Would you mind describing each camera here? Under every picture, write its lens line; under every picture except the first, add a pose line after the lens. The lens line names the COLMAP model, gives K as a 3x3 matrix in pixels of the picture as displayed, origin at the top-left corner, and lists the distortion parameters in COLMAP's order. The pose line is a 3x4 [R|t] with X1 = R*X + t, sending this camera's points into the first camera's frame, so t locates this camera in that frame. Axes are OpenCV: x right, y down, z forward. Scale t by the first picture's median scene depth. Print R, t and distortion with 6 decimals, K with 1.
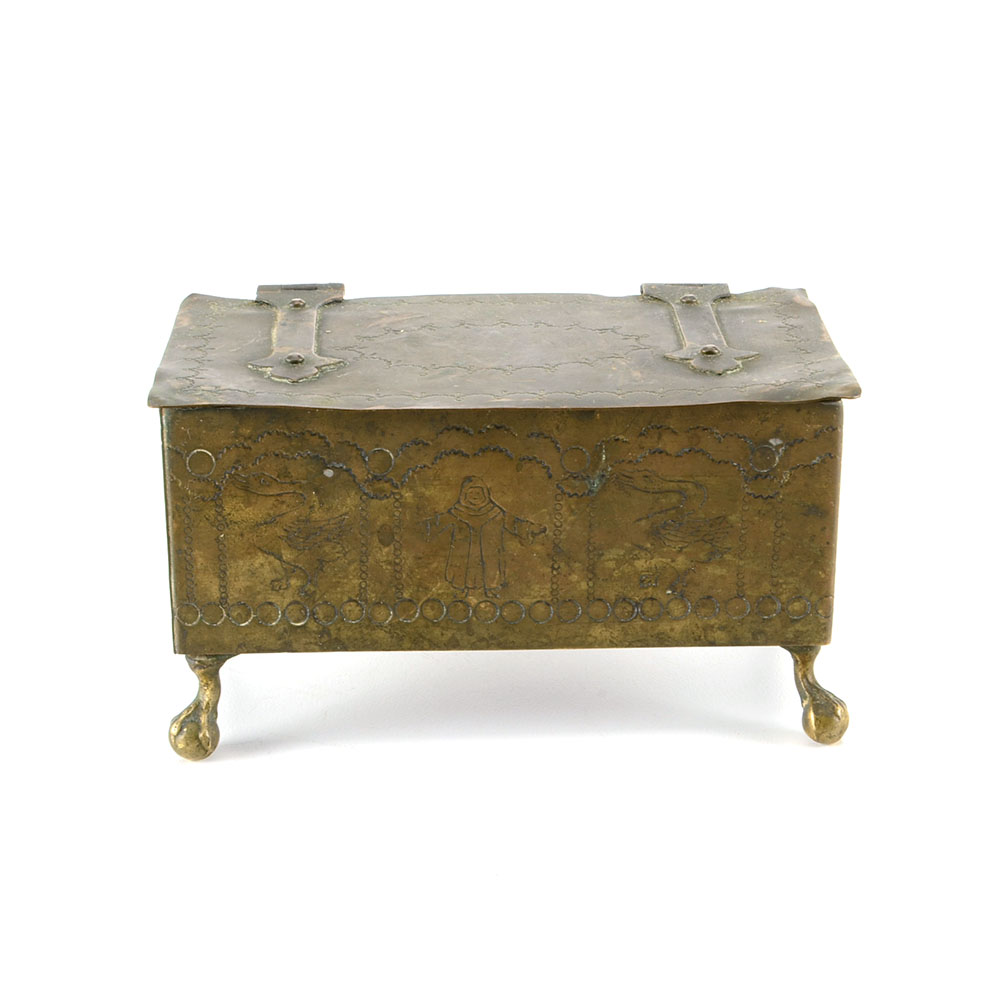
lens RADIAL K [[2480.3, 0, 497.4], [0, 2480.3, 498.3], [0, 0, 1]] dist [-0.095532, 0.000000]
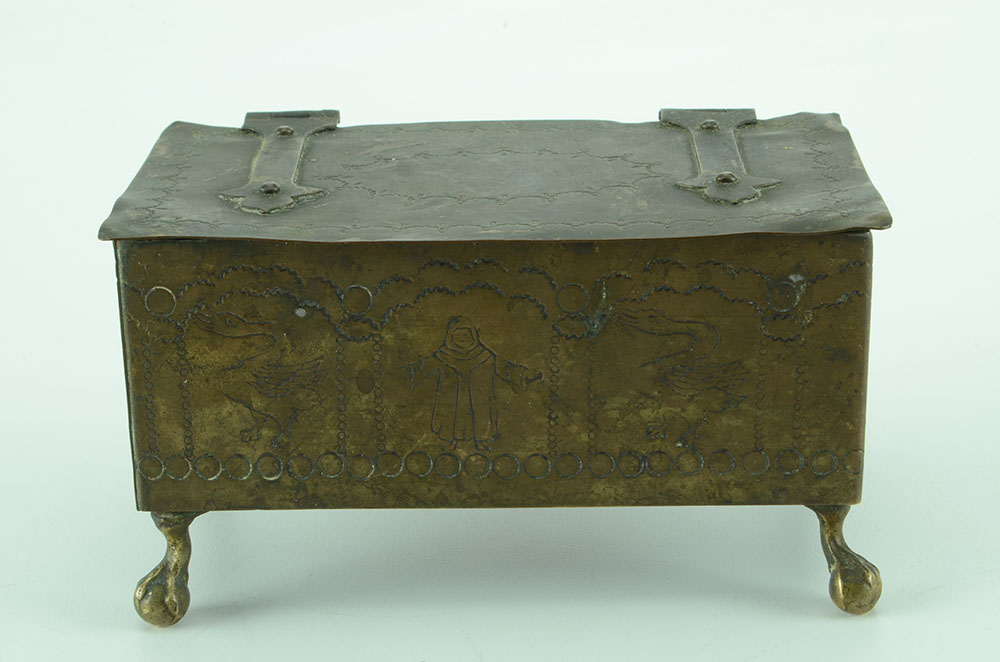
lens RADIAL K [[2237.2, 0, 504.3], [0, 2237.2, 335.9], [0, 0, 1]] dist [-0.013559, 0.000000]
pose [[0.998582, 0.000841, -0.053232, 0.049017], [-0.001203, 0.999976, -0.006759, 0.003718], [0.053225, 0.006813, 0.998559, 0.182423]]
